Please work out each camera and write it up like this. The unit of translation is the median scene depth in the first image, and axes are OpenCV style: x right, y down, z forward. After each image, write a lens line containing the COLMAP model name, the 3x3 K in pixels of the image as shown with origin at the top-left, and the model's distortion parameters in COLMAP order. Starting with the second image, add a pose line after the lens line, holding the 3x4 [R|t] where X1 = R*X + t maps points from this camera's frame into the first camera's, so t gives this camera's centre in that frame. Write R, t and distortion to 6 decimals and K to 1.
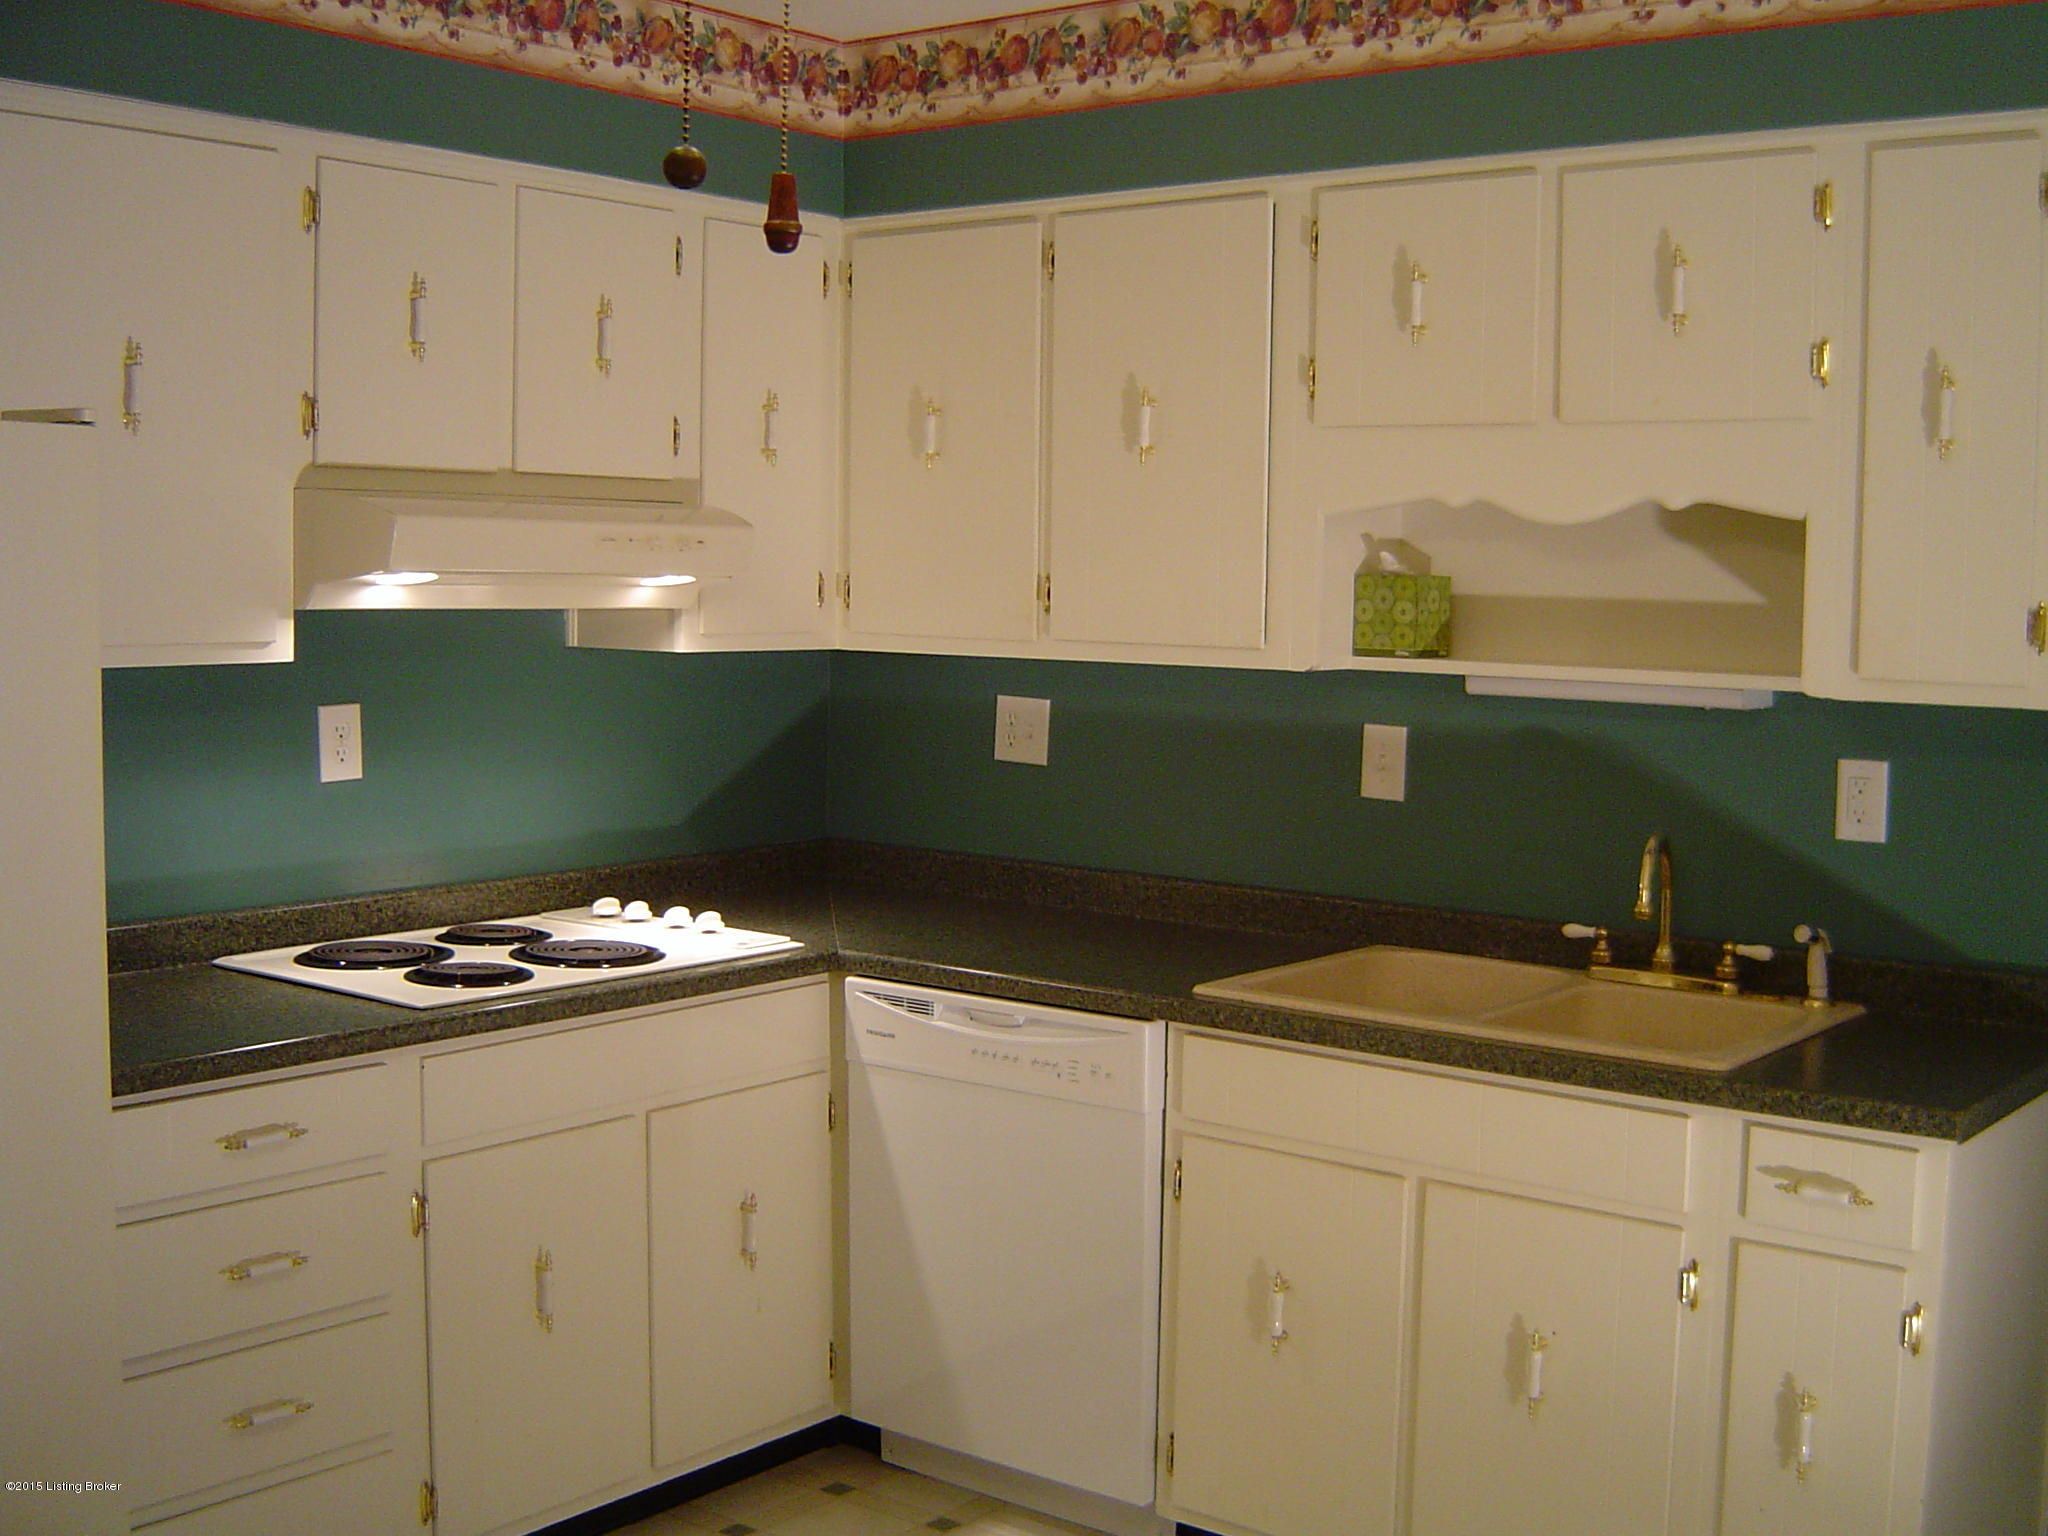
lens RADIAL K [[2396.3, 0, 1024.9], [0, 2396.3, 770.0], [0, 0, 1]] dist [-0.145915, 0.000000]
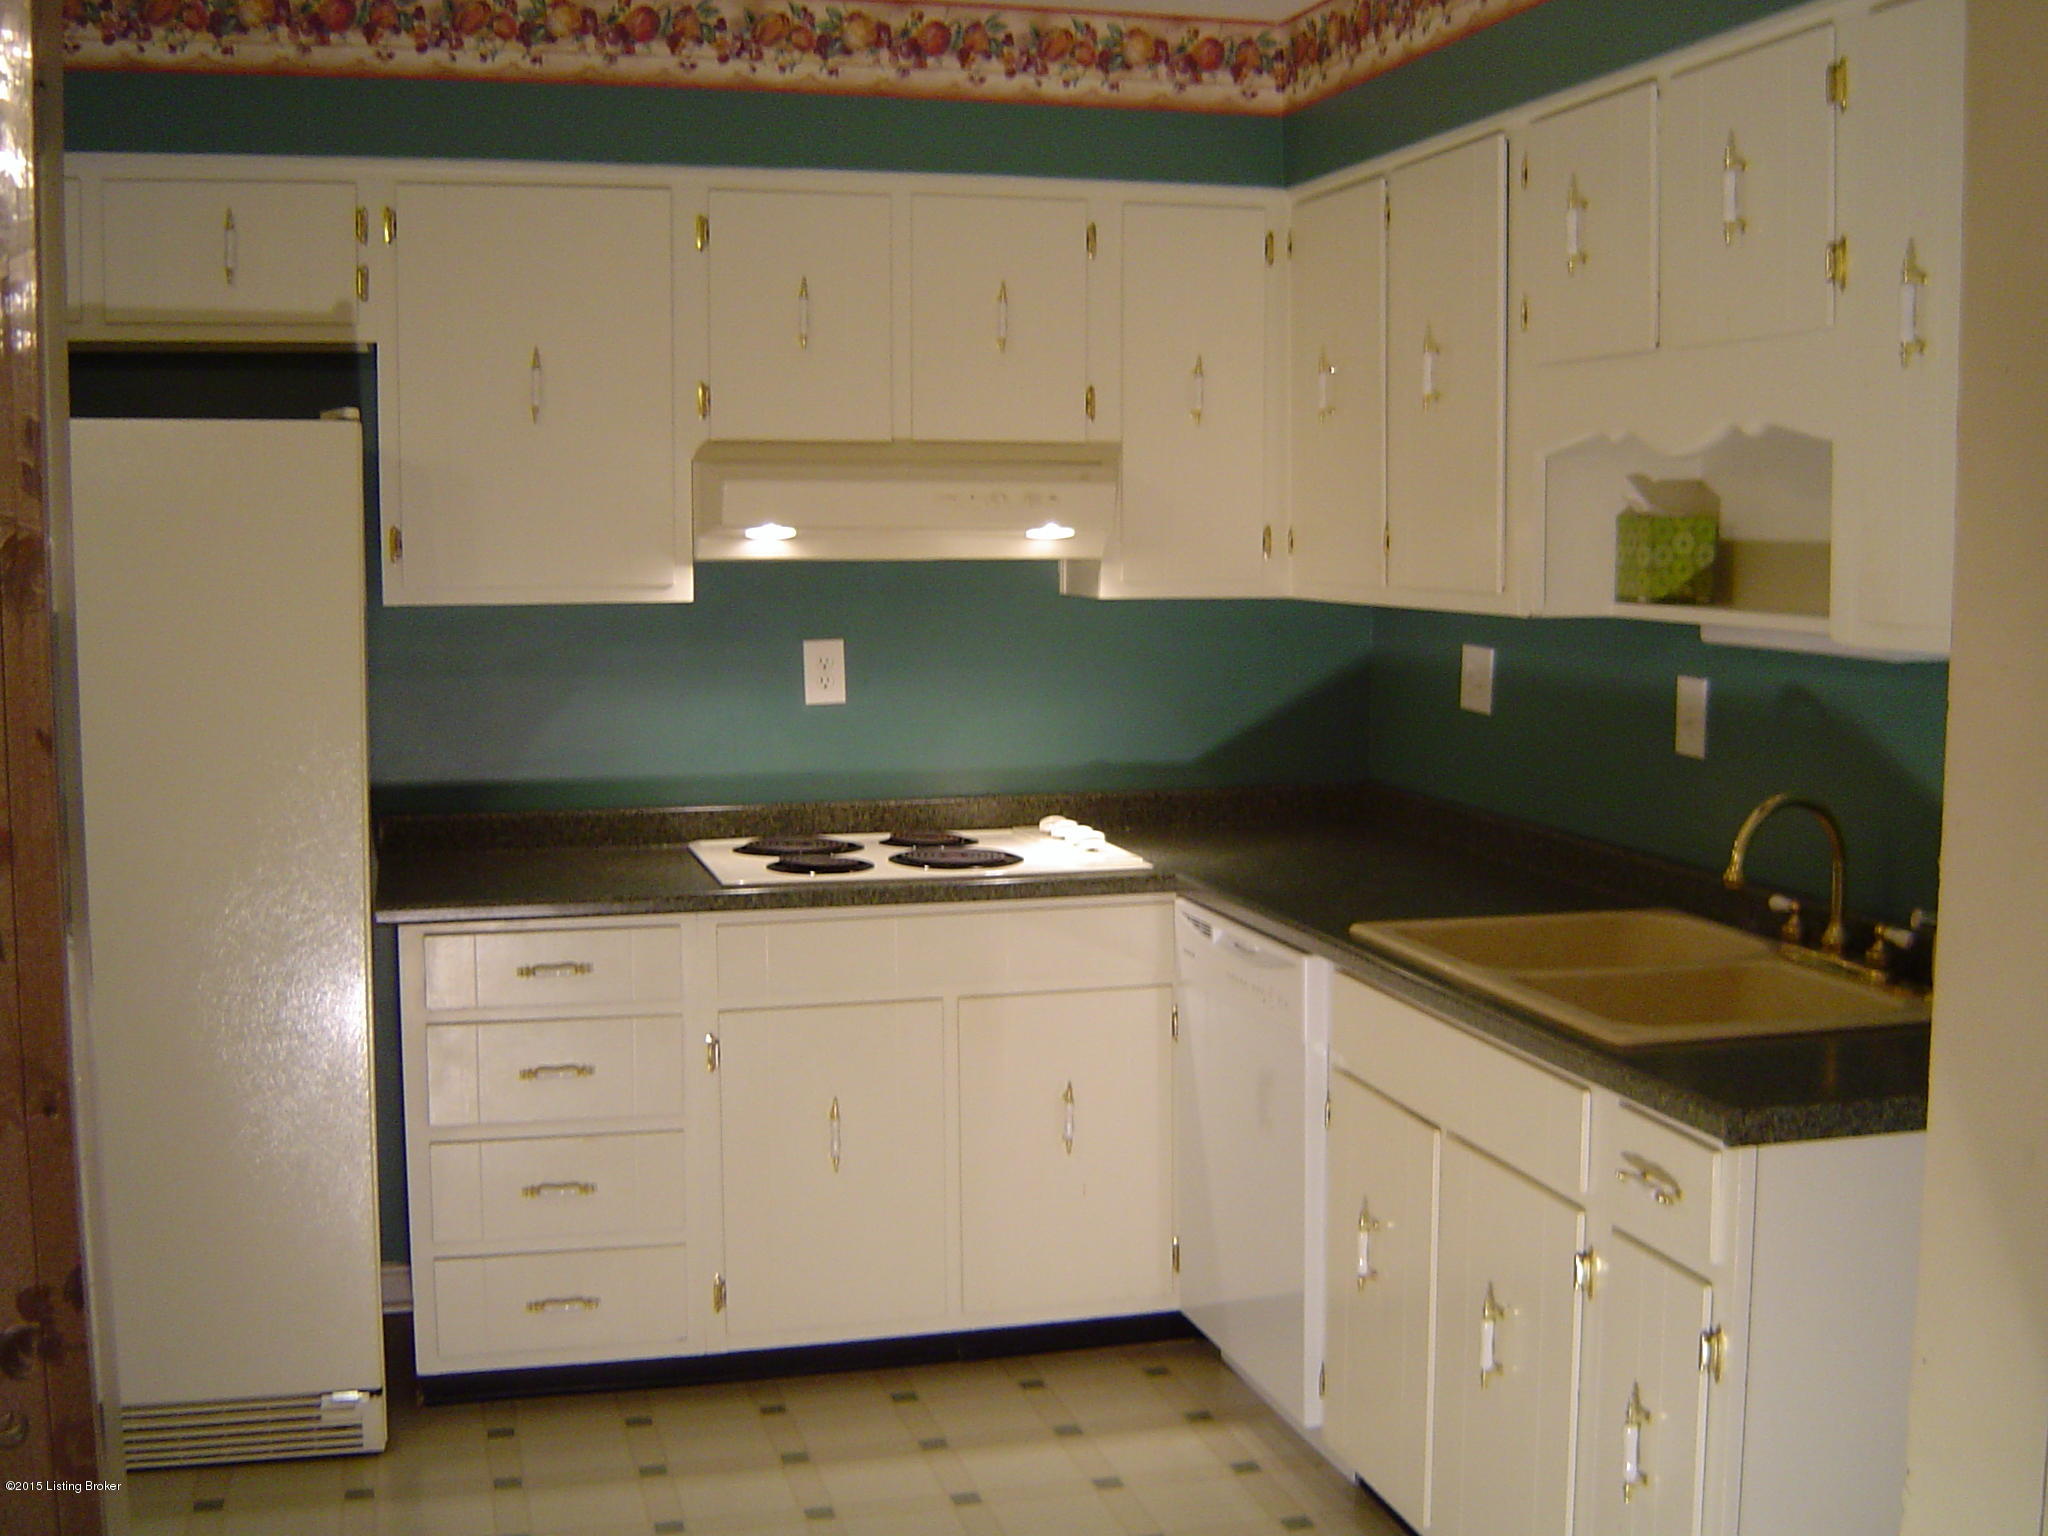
lens RADIAL K [[2396.3, 0, 1021.3], [0, 2396.3, 768.6], [0, 0, 1]] dist [-0.145915, 0.000000]
pose [[0.797785, 0.043555, -0.601366, 0.520280], [-0.036925, 0.999045, 0.023373, 0.005360], [0.601810, 0.003559, 0.798632, 0.095838]]
